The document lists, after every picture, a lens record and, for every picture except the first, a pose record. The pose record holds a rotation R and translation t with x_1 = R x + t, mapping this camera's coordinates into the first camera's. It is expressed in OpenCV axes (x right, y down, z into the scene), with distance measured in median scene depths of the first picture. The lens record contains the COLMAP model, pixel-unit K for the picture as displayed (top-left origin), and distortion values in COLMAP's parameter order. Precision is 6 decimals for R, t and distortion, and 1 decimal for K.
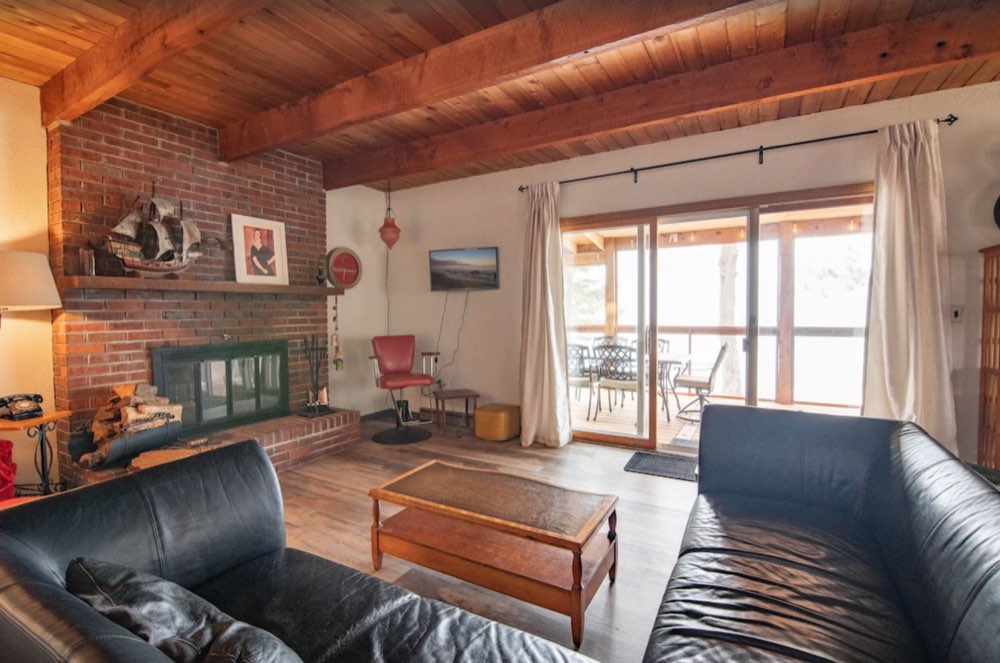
lens RADIAL K [[453.3, 0, 501.1], [0, 453.3, 331.3], [0, 0, 1]] dist [-0.020007, -0.001124]
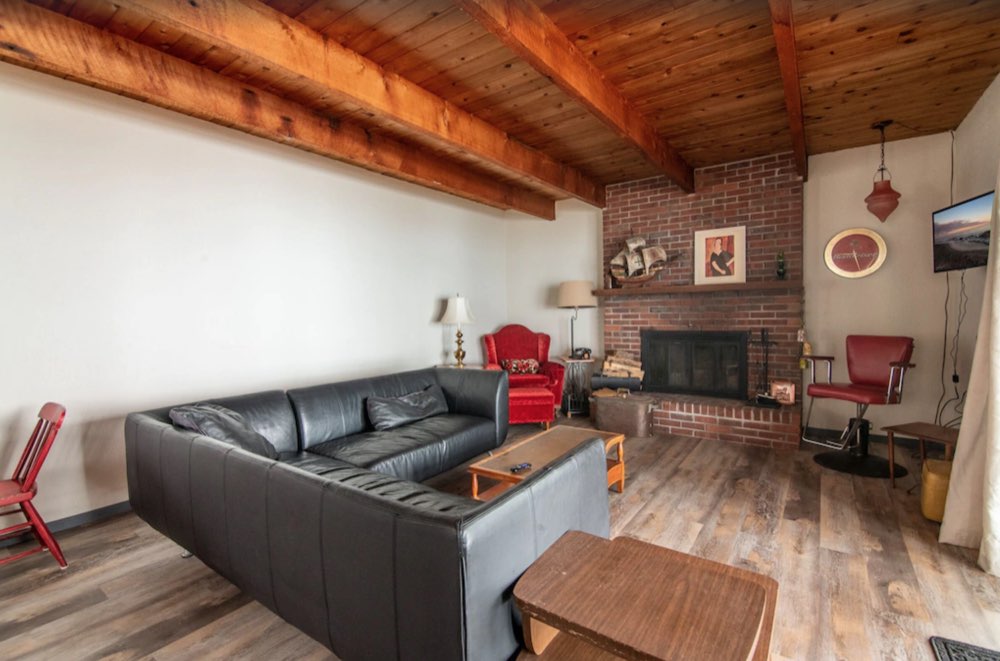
lens RADIAL K [[448.3, 0, 498.6], [0, 448.3, 329.3], [0, 0, 1]] dist [0.002806, 0.000060]
pose [[-0.107790, 0.046663, -0.993078, 0.695131], [-0.025963, 0.998425, 0.049732, -0.026376], [0.993835, 0.031144, -0.106409, 0.528521]]
